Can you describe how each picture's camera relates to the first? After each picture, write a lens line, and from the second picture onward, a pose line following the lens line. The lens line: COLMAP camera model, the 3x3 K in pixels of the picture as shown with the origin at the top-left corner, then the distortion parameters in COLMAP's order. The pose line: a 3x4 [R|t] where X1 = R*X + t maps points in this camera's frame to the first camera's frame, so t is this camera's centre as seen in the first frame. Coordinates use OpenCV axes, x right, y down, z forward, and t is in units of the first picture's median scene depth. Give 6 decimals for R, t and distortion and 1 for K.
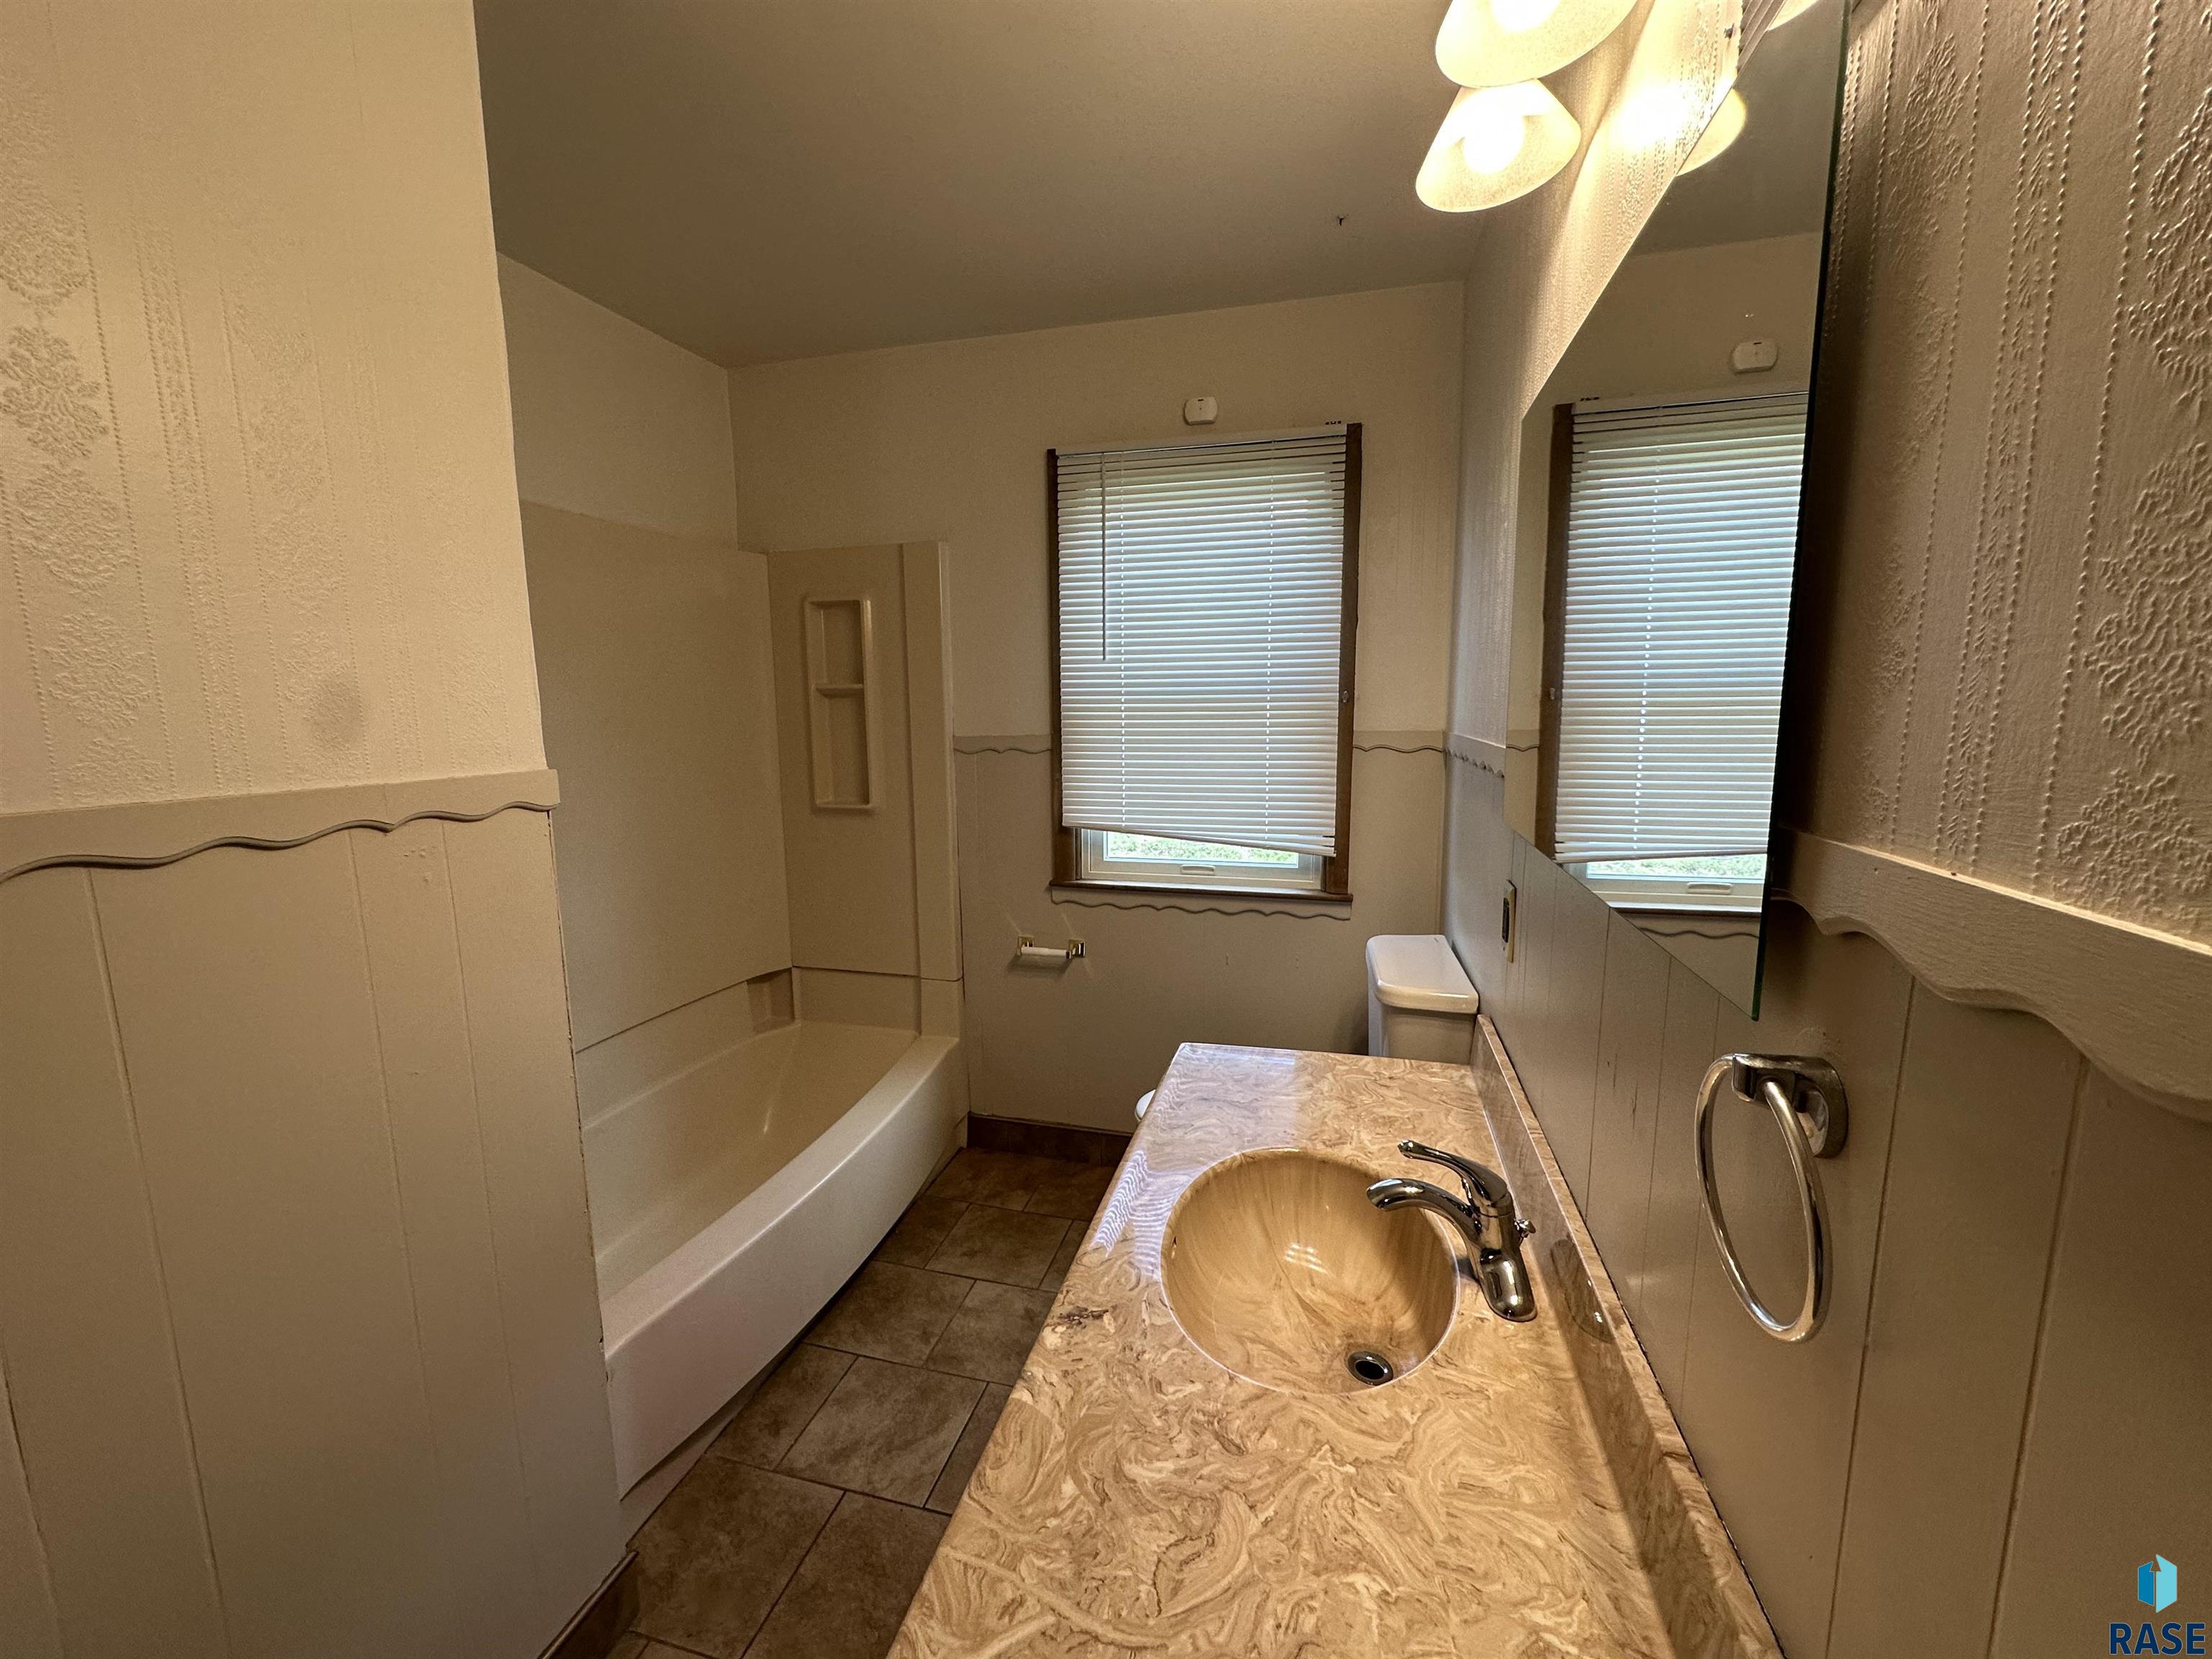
lens RADIAL K [[879.4, 0, 1101.0], [0, 879.4, 827.5], [0, 0, 1]] dist [-0.003239, 0.000189]
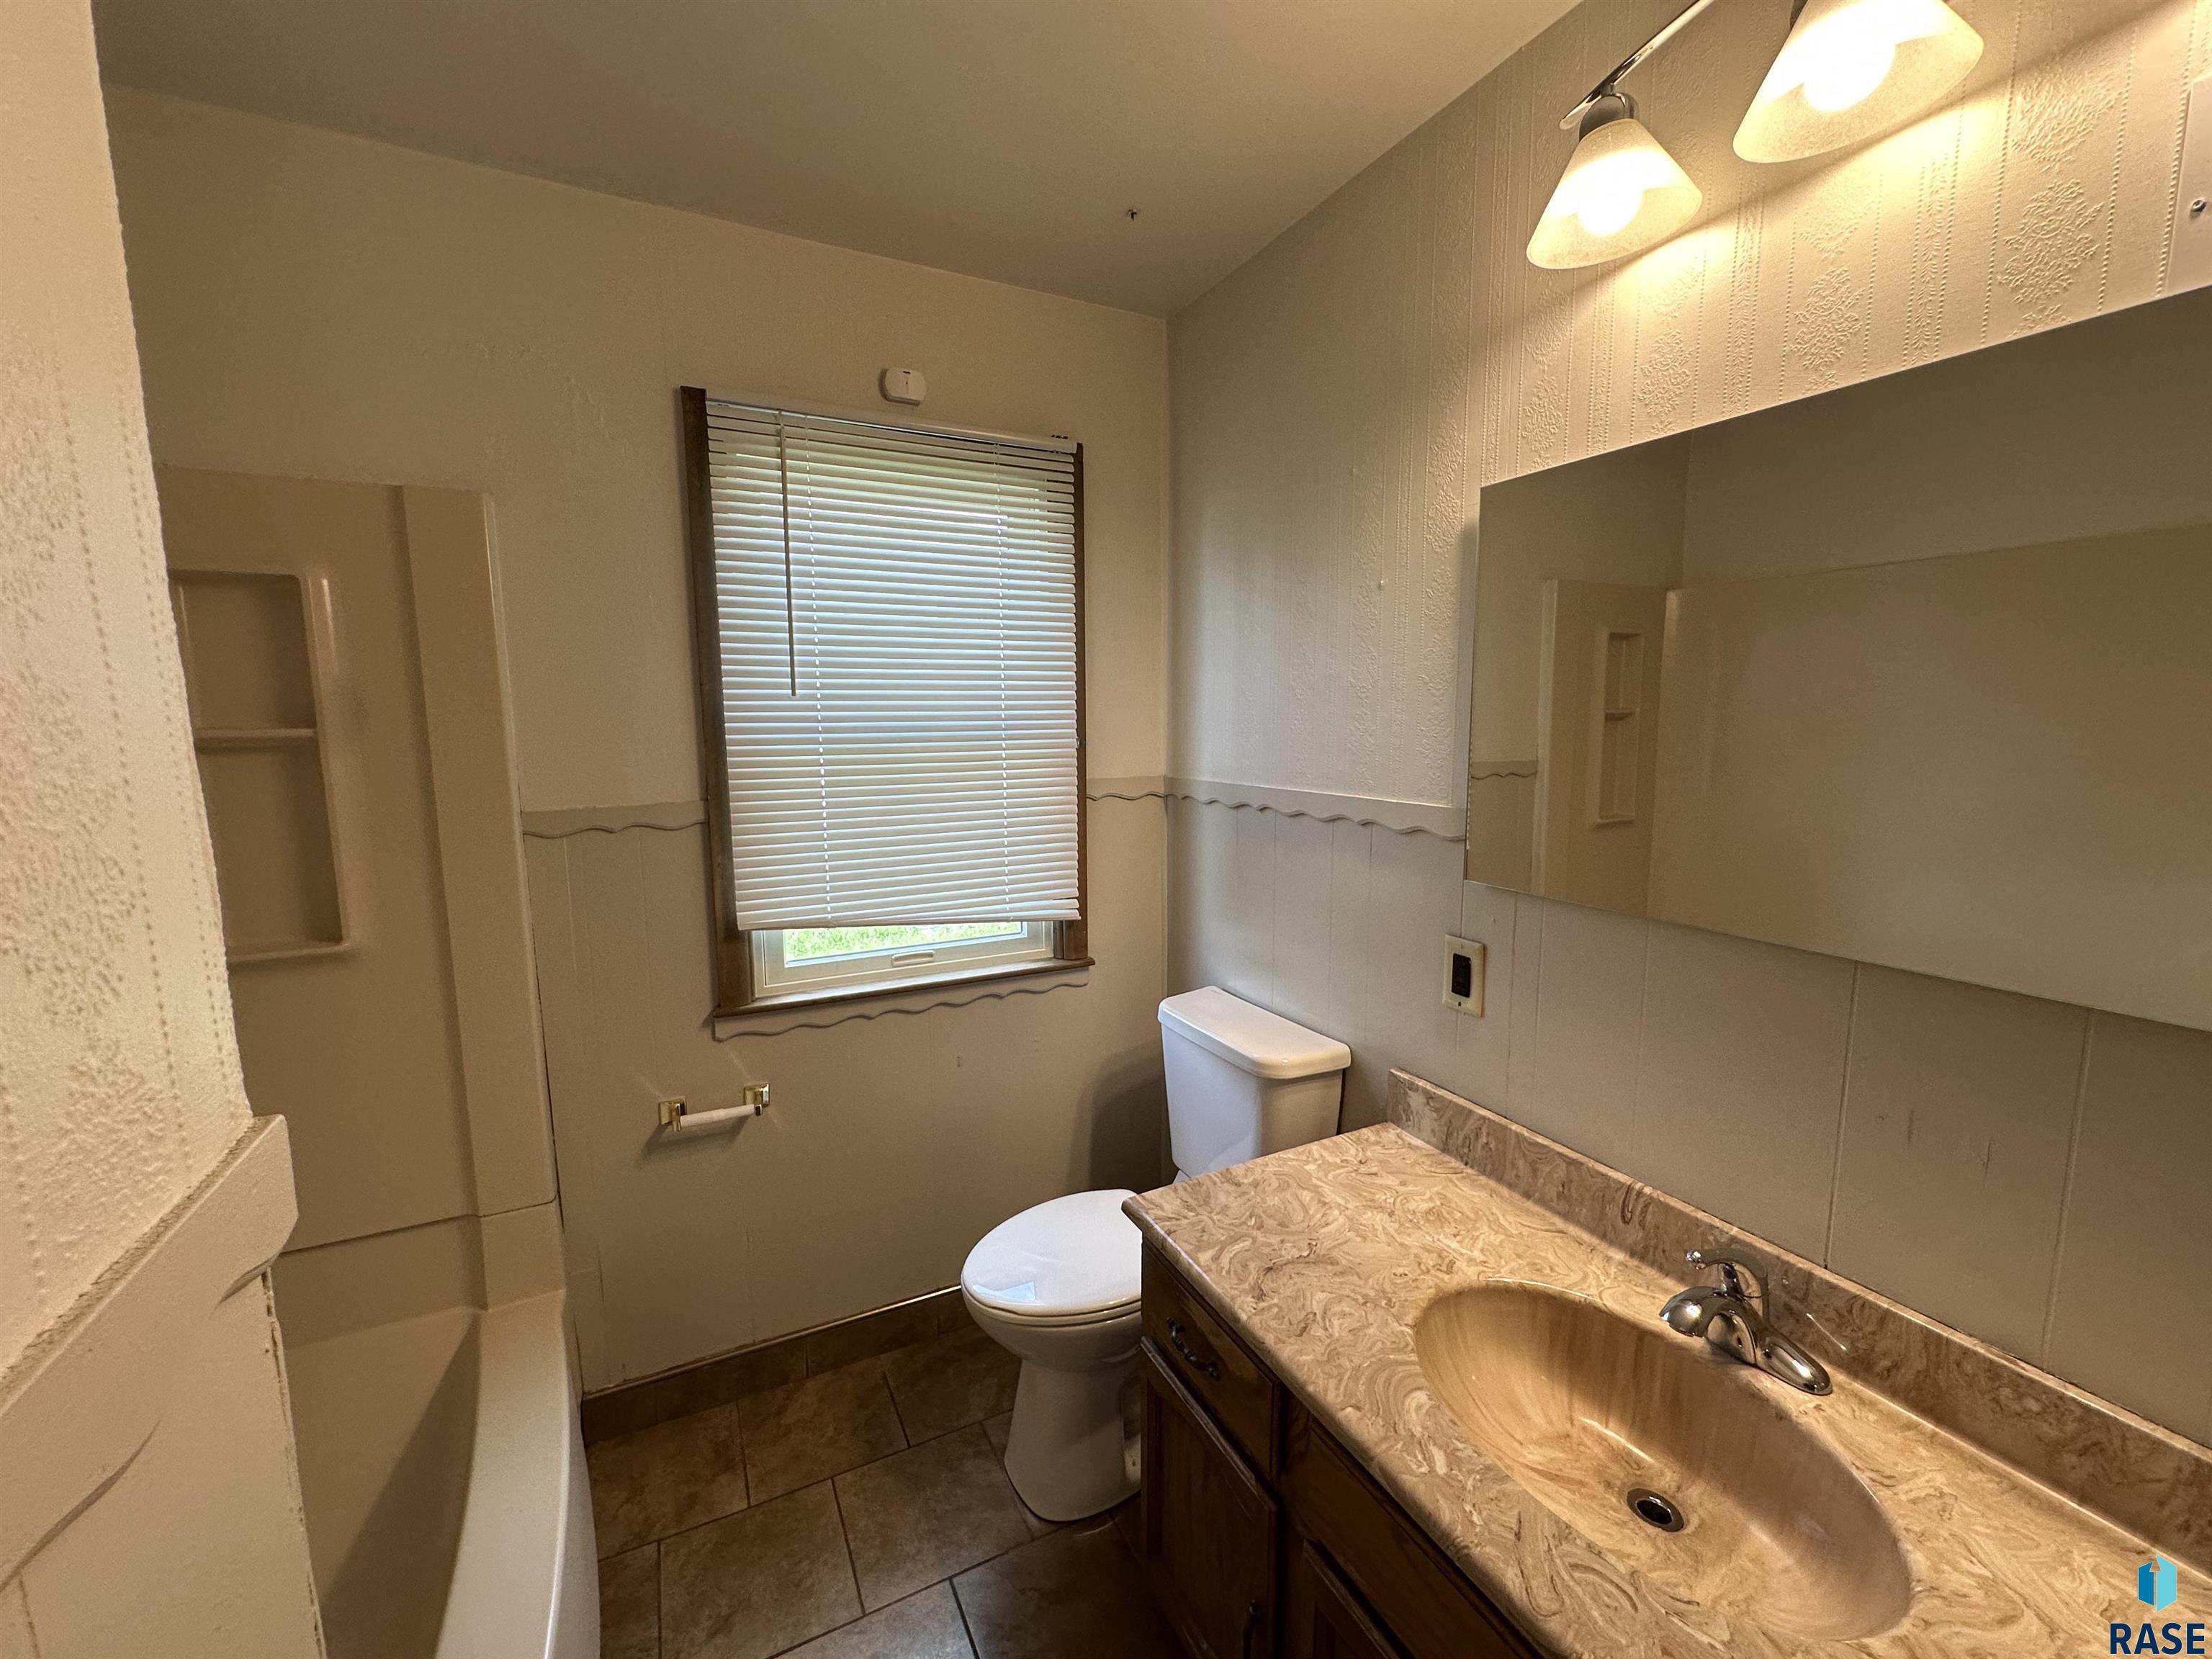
lens RADIAL K [[879.4, 0, 1101.6], [0, 879.4, 834.9], [0, 0, 1]] dist [-0.003239, 0.000189]
pose [[0.748780, -0.084197, 0.657449, -0.292606], [0.095196, 0.995276, 0.019042, -0.066606], [-0.655947, 0.048328, 0.753259, 0.293691]]
